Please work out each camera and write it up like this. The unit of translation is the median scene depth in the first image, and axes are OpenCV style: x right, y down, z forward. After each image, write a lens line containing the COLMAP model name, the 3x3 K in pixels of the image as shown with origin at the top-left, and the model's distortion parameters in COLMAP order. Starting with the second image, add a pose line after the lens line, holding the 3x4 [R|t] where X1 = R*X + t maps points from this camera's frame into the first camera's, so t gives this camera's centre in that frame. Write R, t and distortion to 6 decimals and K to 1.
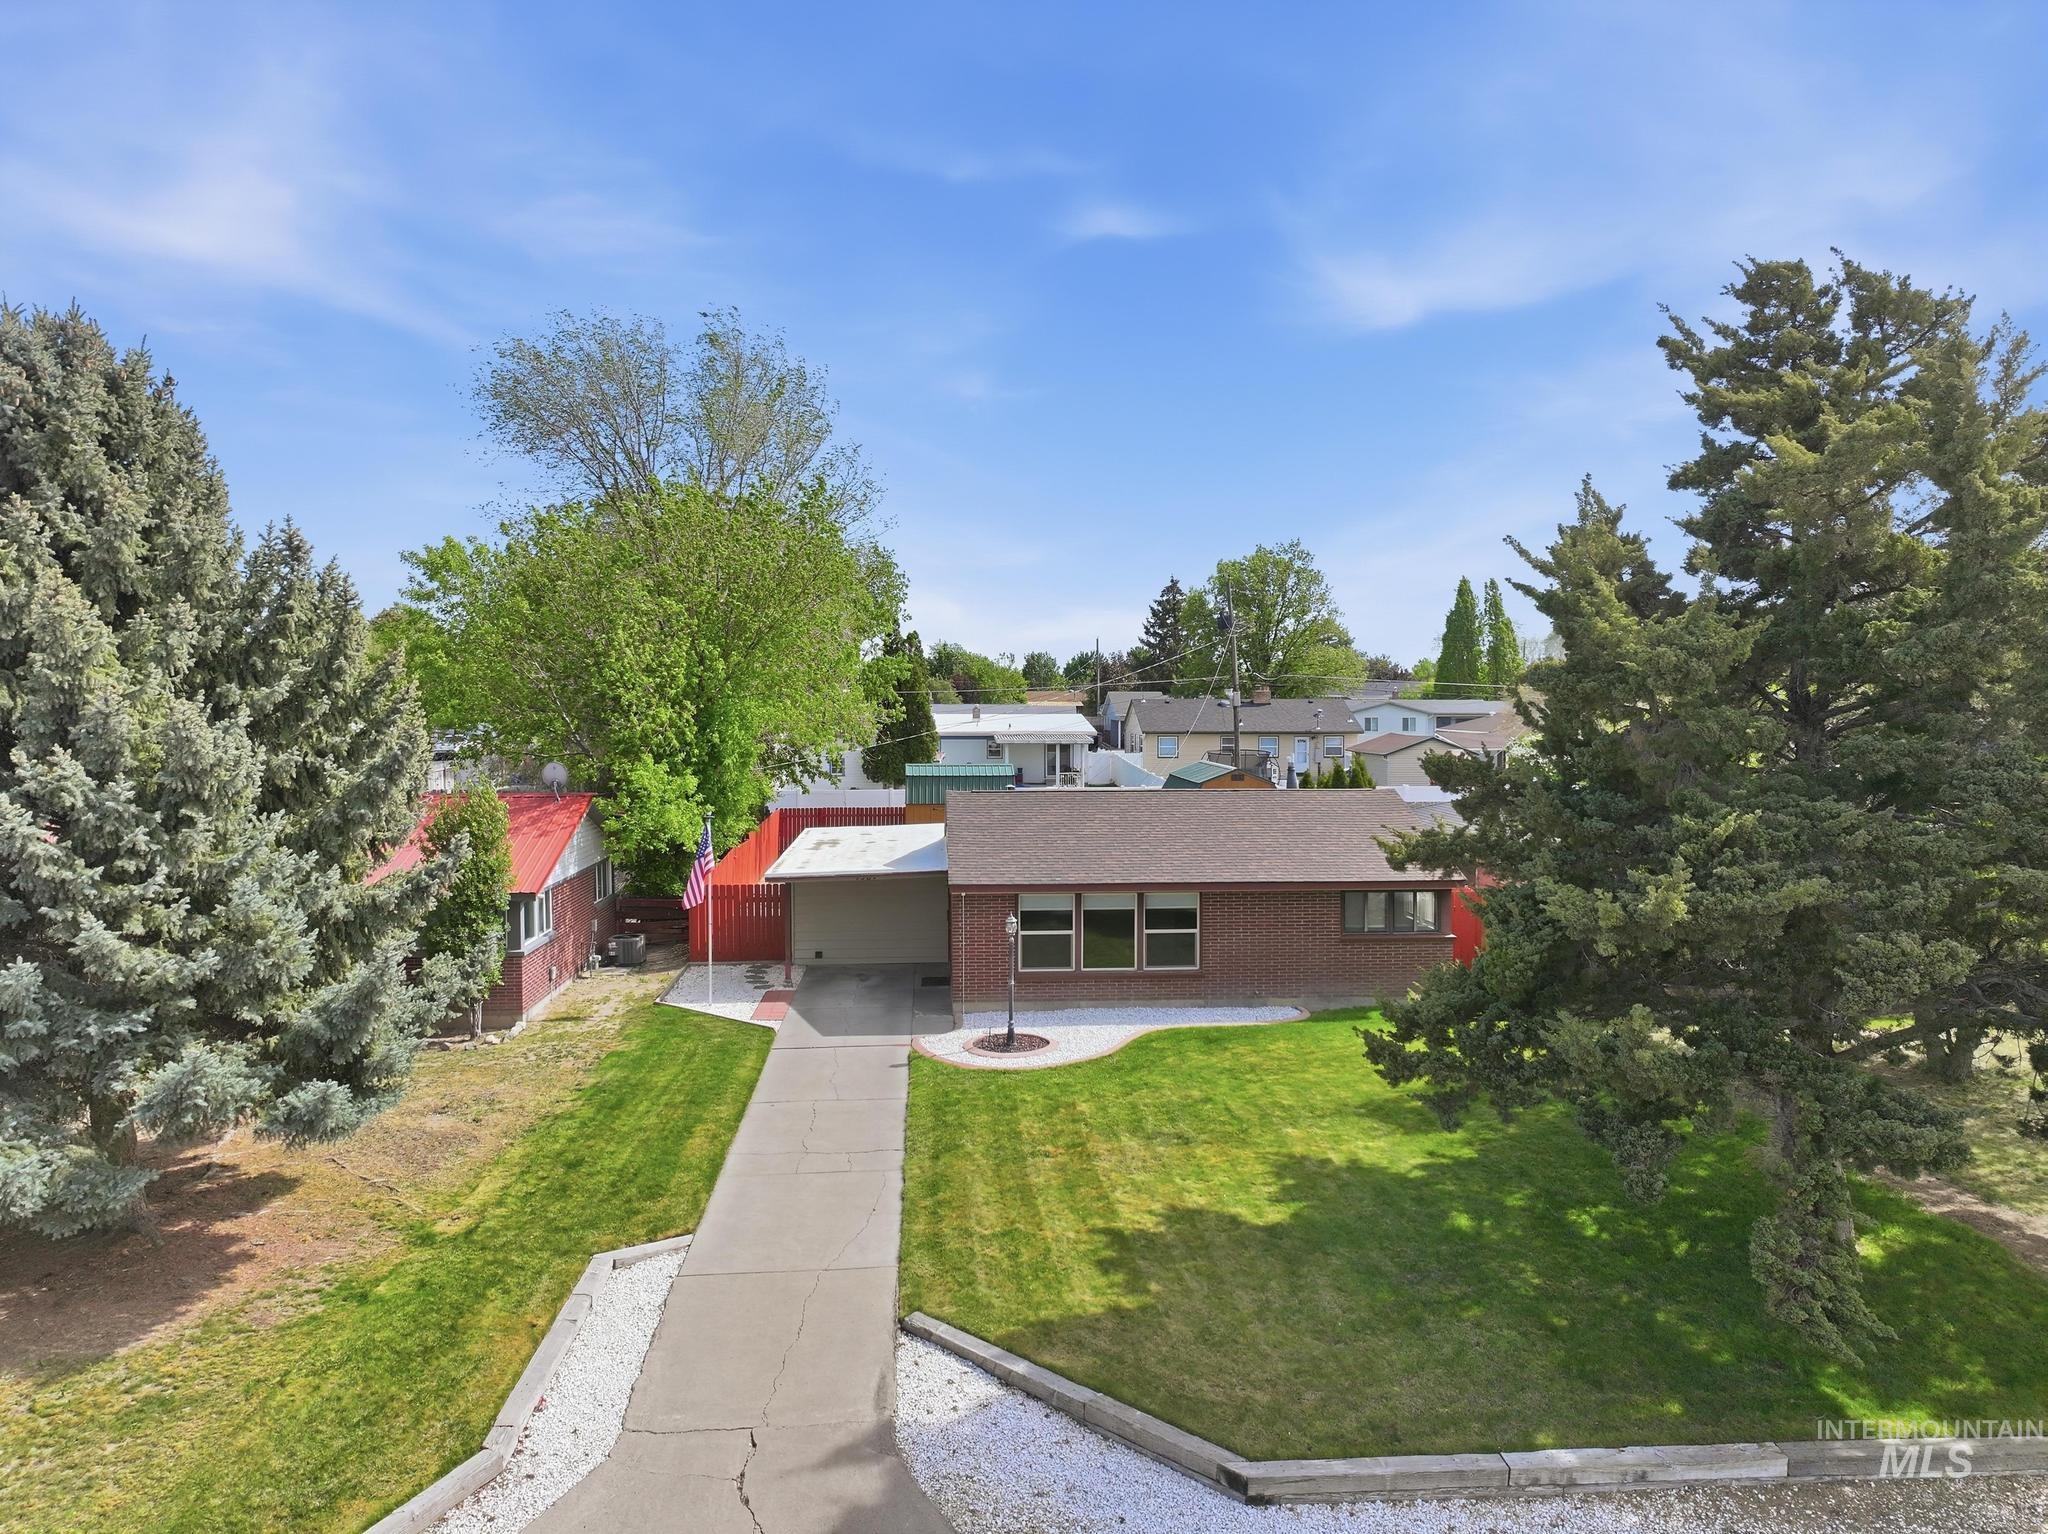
lens RADIAL K [[1433.4, 0, 1031.1], [0, 1433.4, 762.7], [0, 0, 1]] dist [-0.002309, 0.020323]
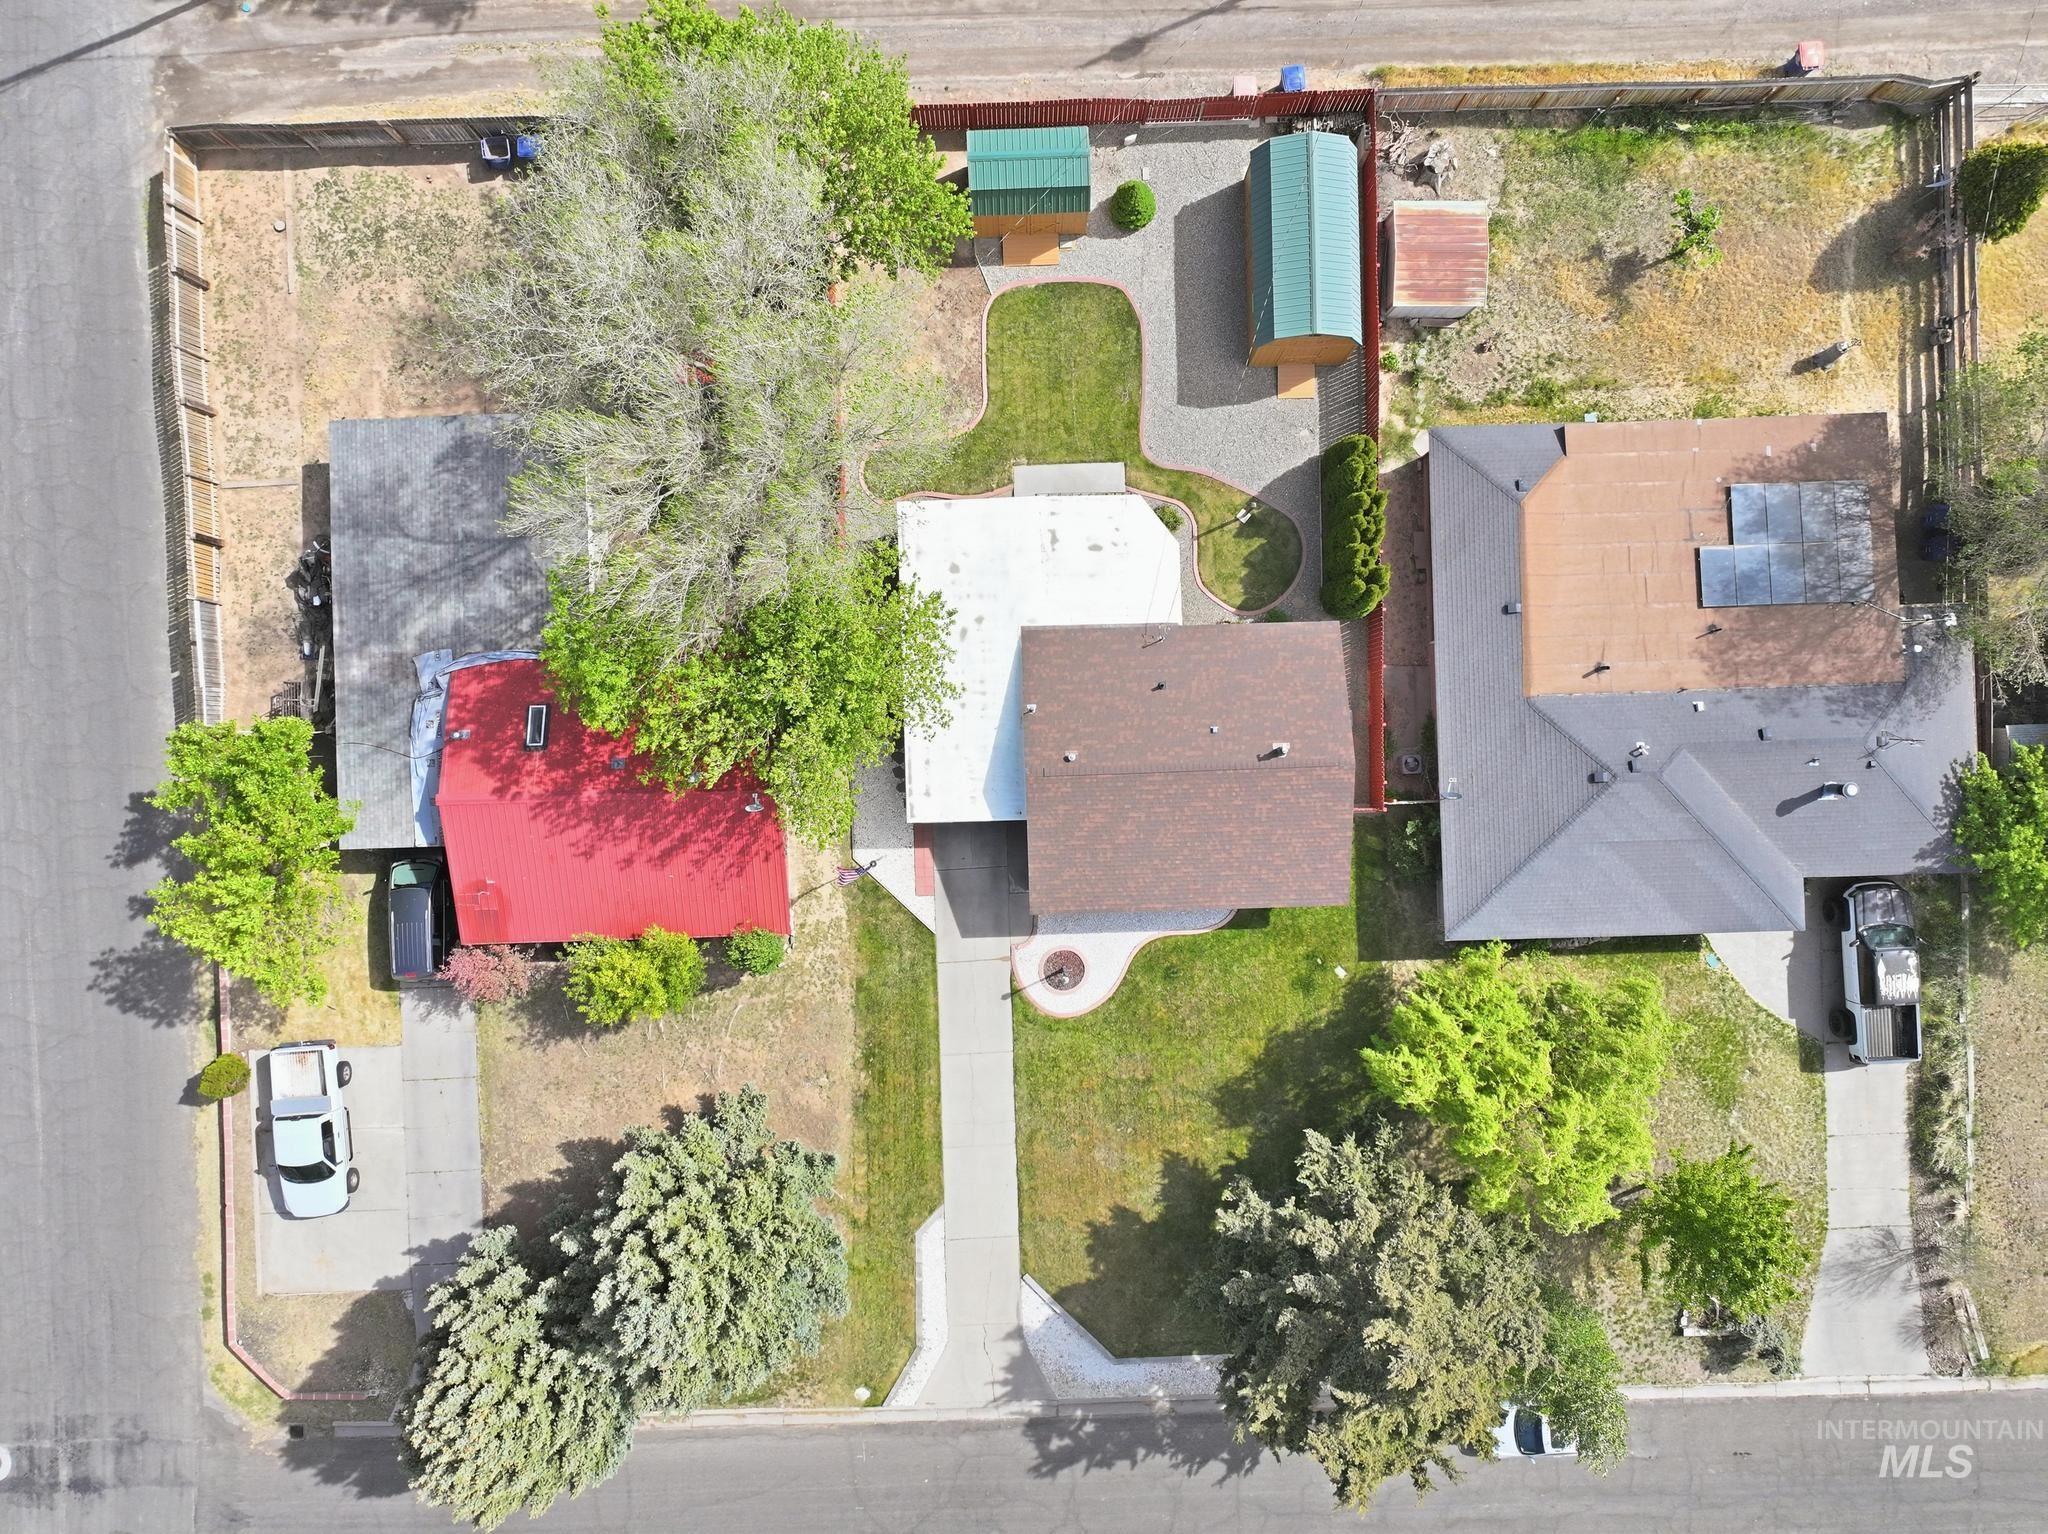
lens RADIAL K [[1429.6, 0, 1028.5], [0, 1429.6, 770.7], [0, 0, 1]] dist [0.000581, 0.013411]
pose [[0.999269, 0.038103, -0.002946, -0.112313], [0.000840, 0.055154, 0.998478, -2.940220], [0.038208, -0.997751, 0.055082, 2.004392]]
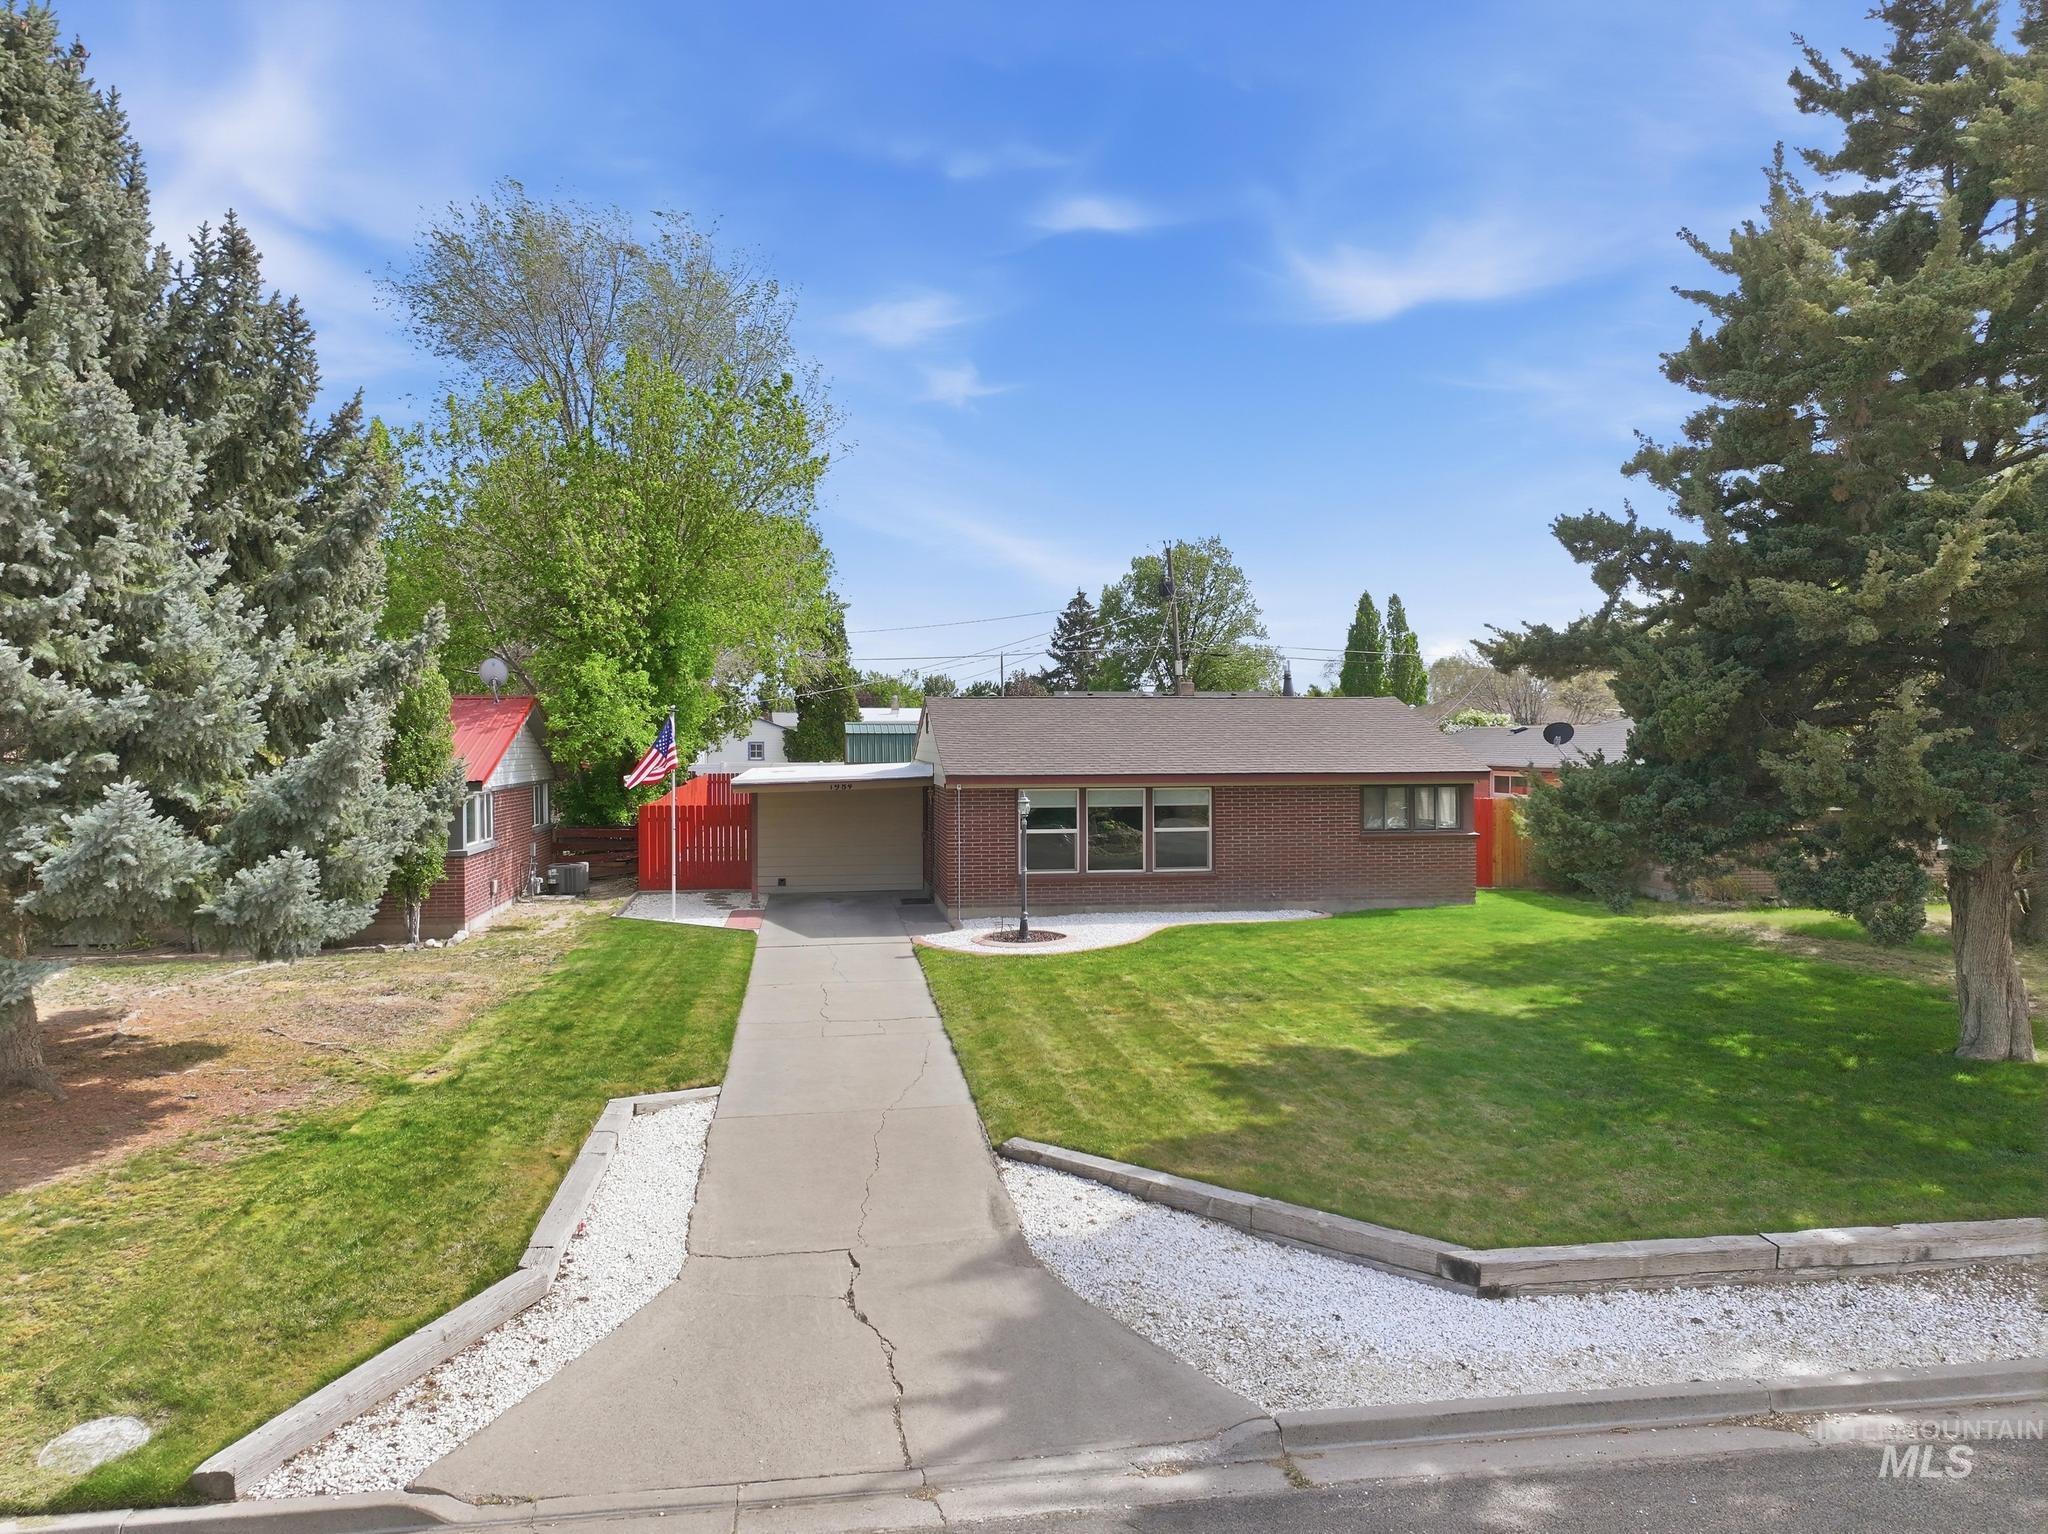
lens RADIAL K [[1433.4, 0, 1031.1], [0, 1433.4, 762.7], [0, 0, 1]] dist [-0.002309, 0.020323]
pose [[0.996815, -0.004906, 0.079603, -0.140863], [0.007199, 0.999567, -0.028545, 0.193750], [-0.079429, 0.029027, 0.996418, 0.161009]]
